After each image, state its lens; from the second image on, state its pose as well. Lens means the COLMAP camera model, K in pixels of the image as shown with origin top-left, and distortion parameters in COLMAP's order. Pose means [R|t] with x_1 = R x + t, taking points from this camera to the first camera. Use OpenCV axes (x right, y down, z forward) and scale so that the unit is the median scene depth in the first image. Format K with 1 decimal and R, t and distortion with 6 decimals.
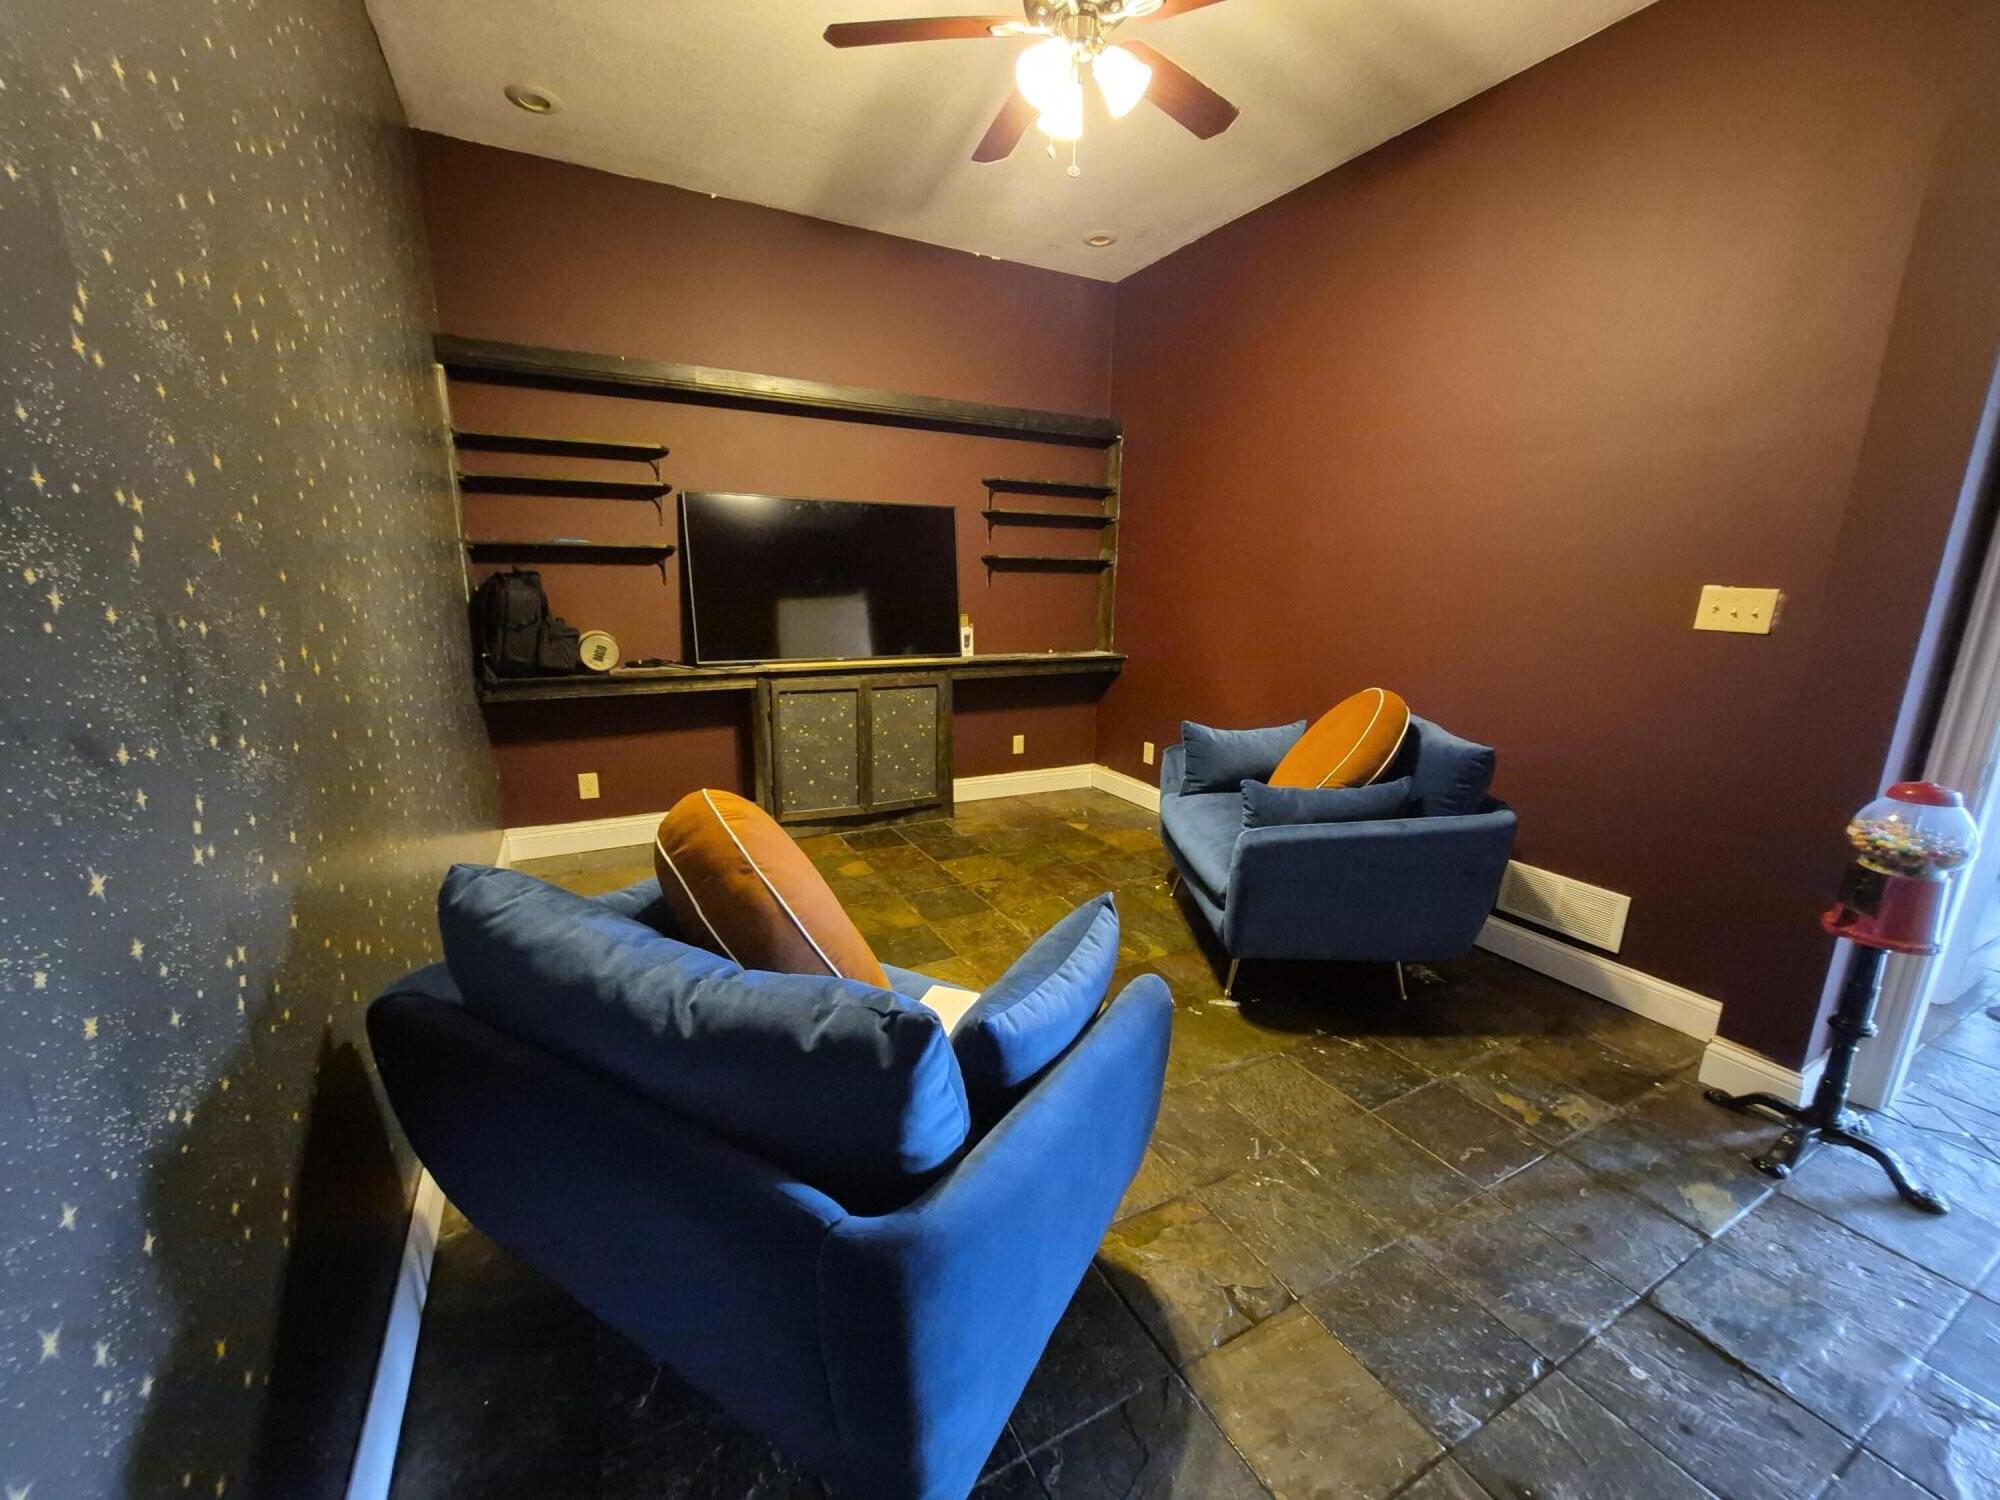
lens RADIAL K [[786.3, 0, 987.3], [0, 786.3, 758.8], [0, 0, 1]] dist [-0.000971, -0.000127]
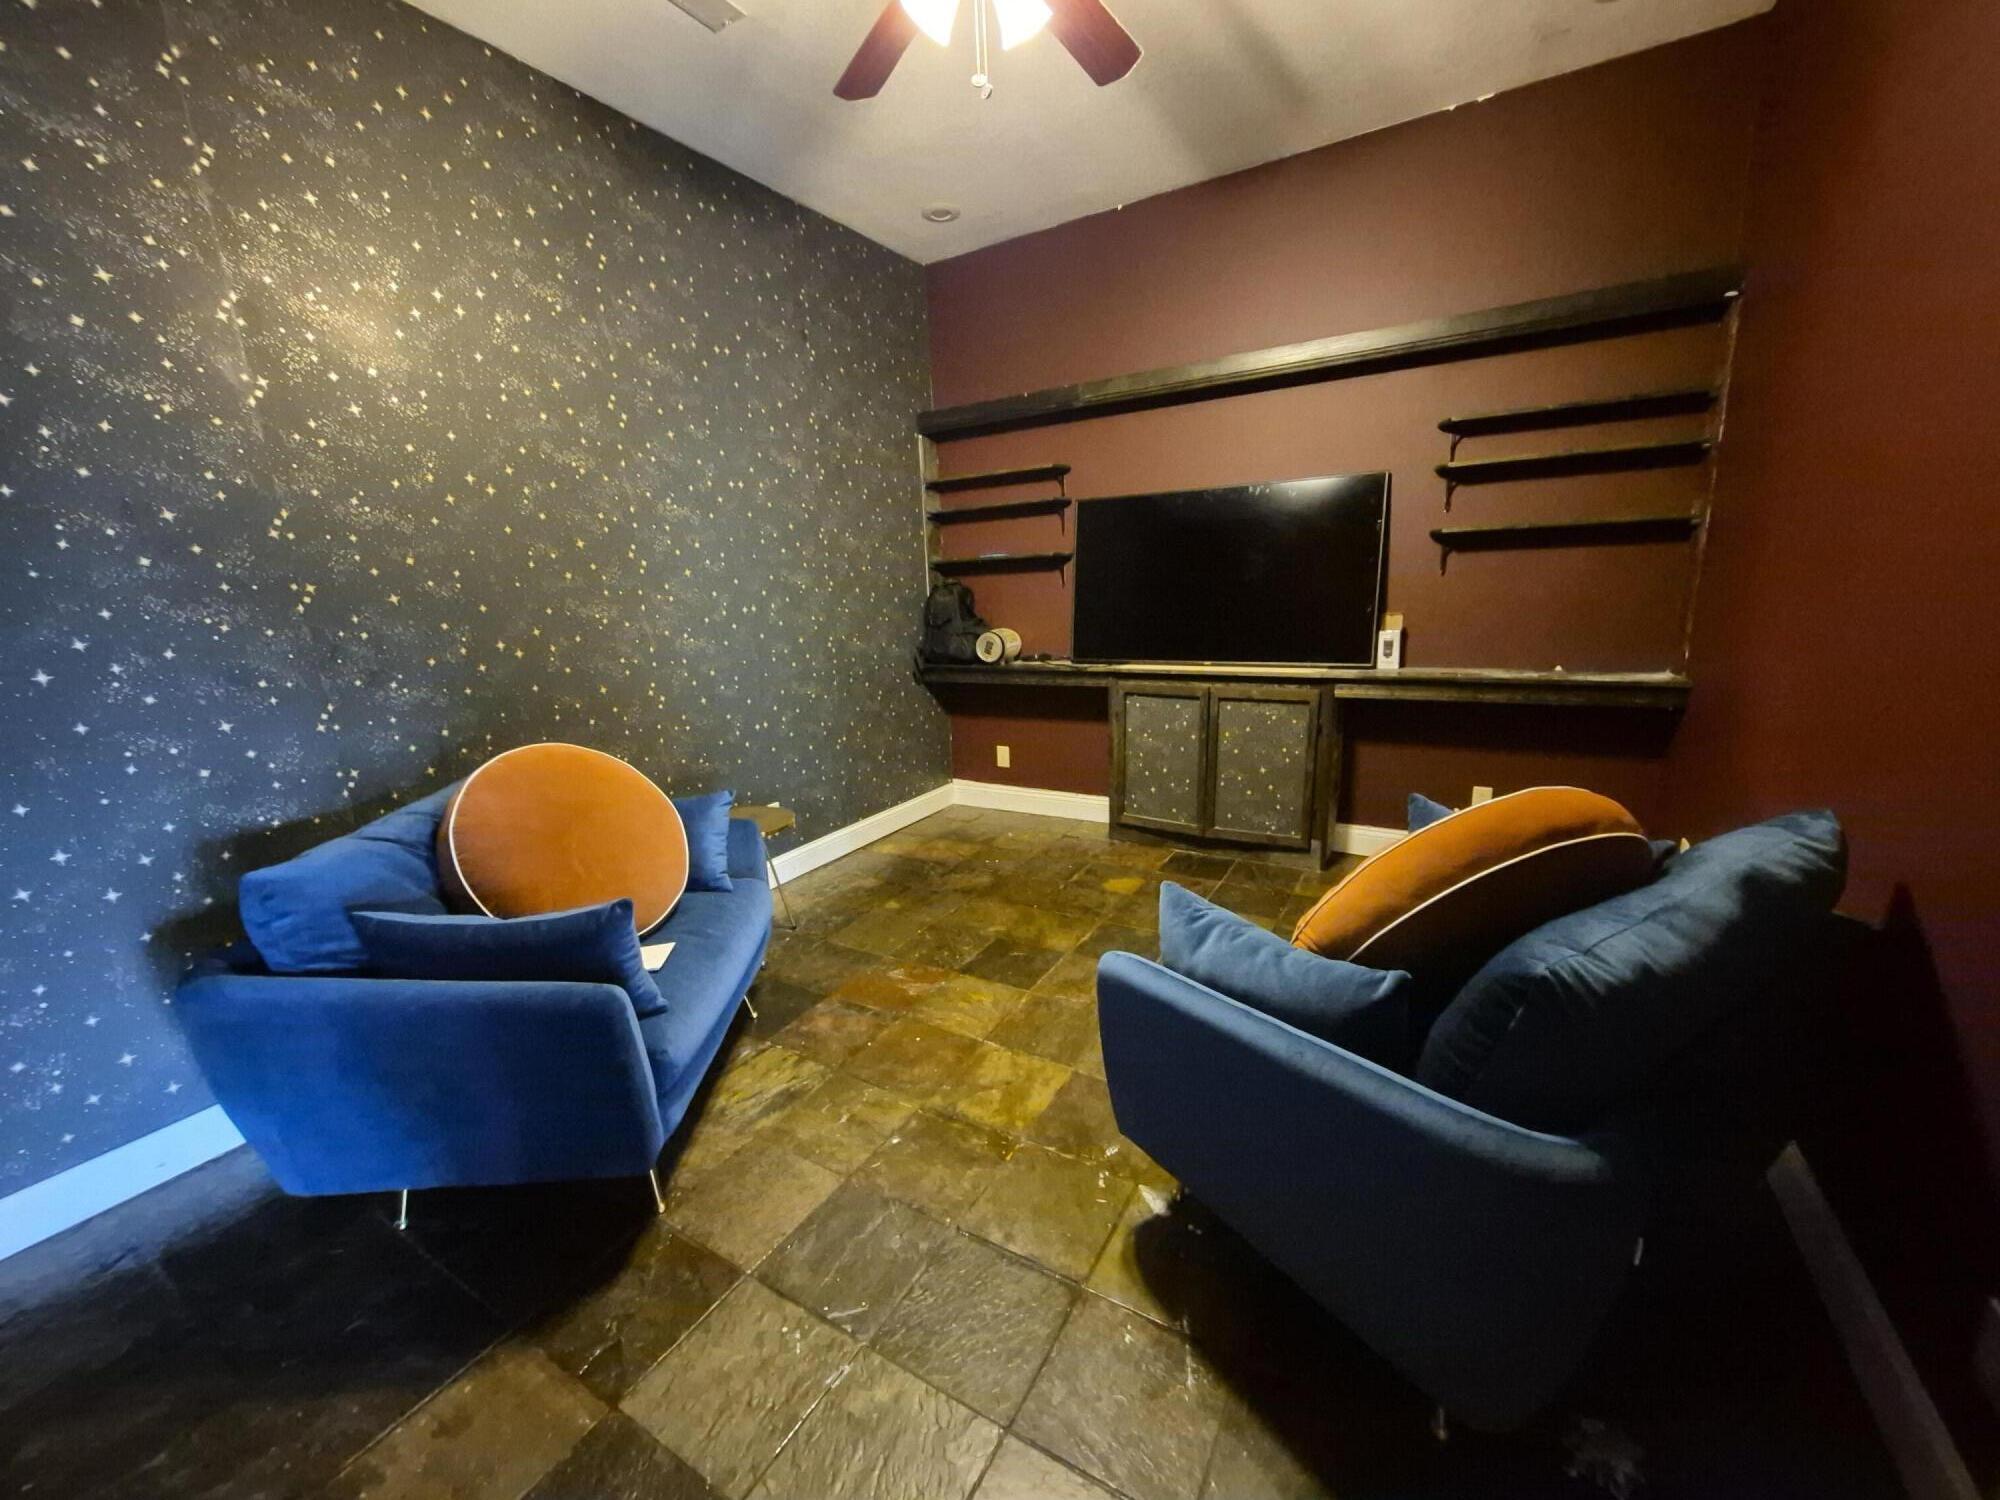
lens RADIAL K [[786.3, 0, 987.3], [0, 786.3, 758.8], [0, 0, 1]] dist [-0.000971, -0.000127]
pose [[0.513561, 0.155405, -0.843863, 0.473243], [-0.143757, 0.985145, 0.093935, -0.067681], [0.845925, 0.073069, 0.528272, 0.315882]]
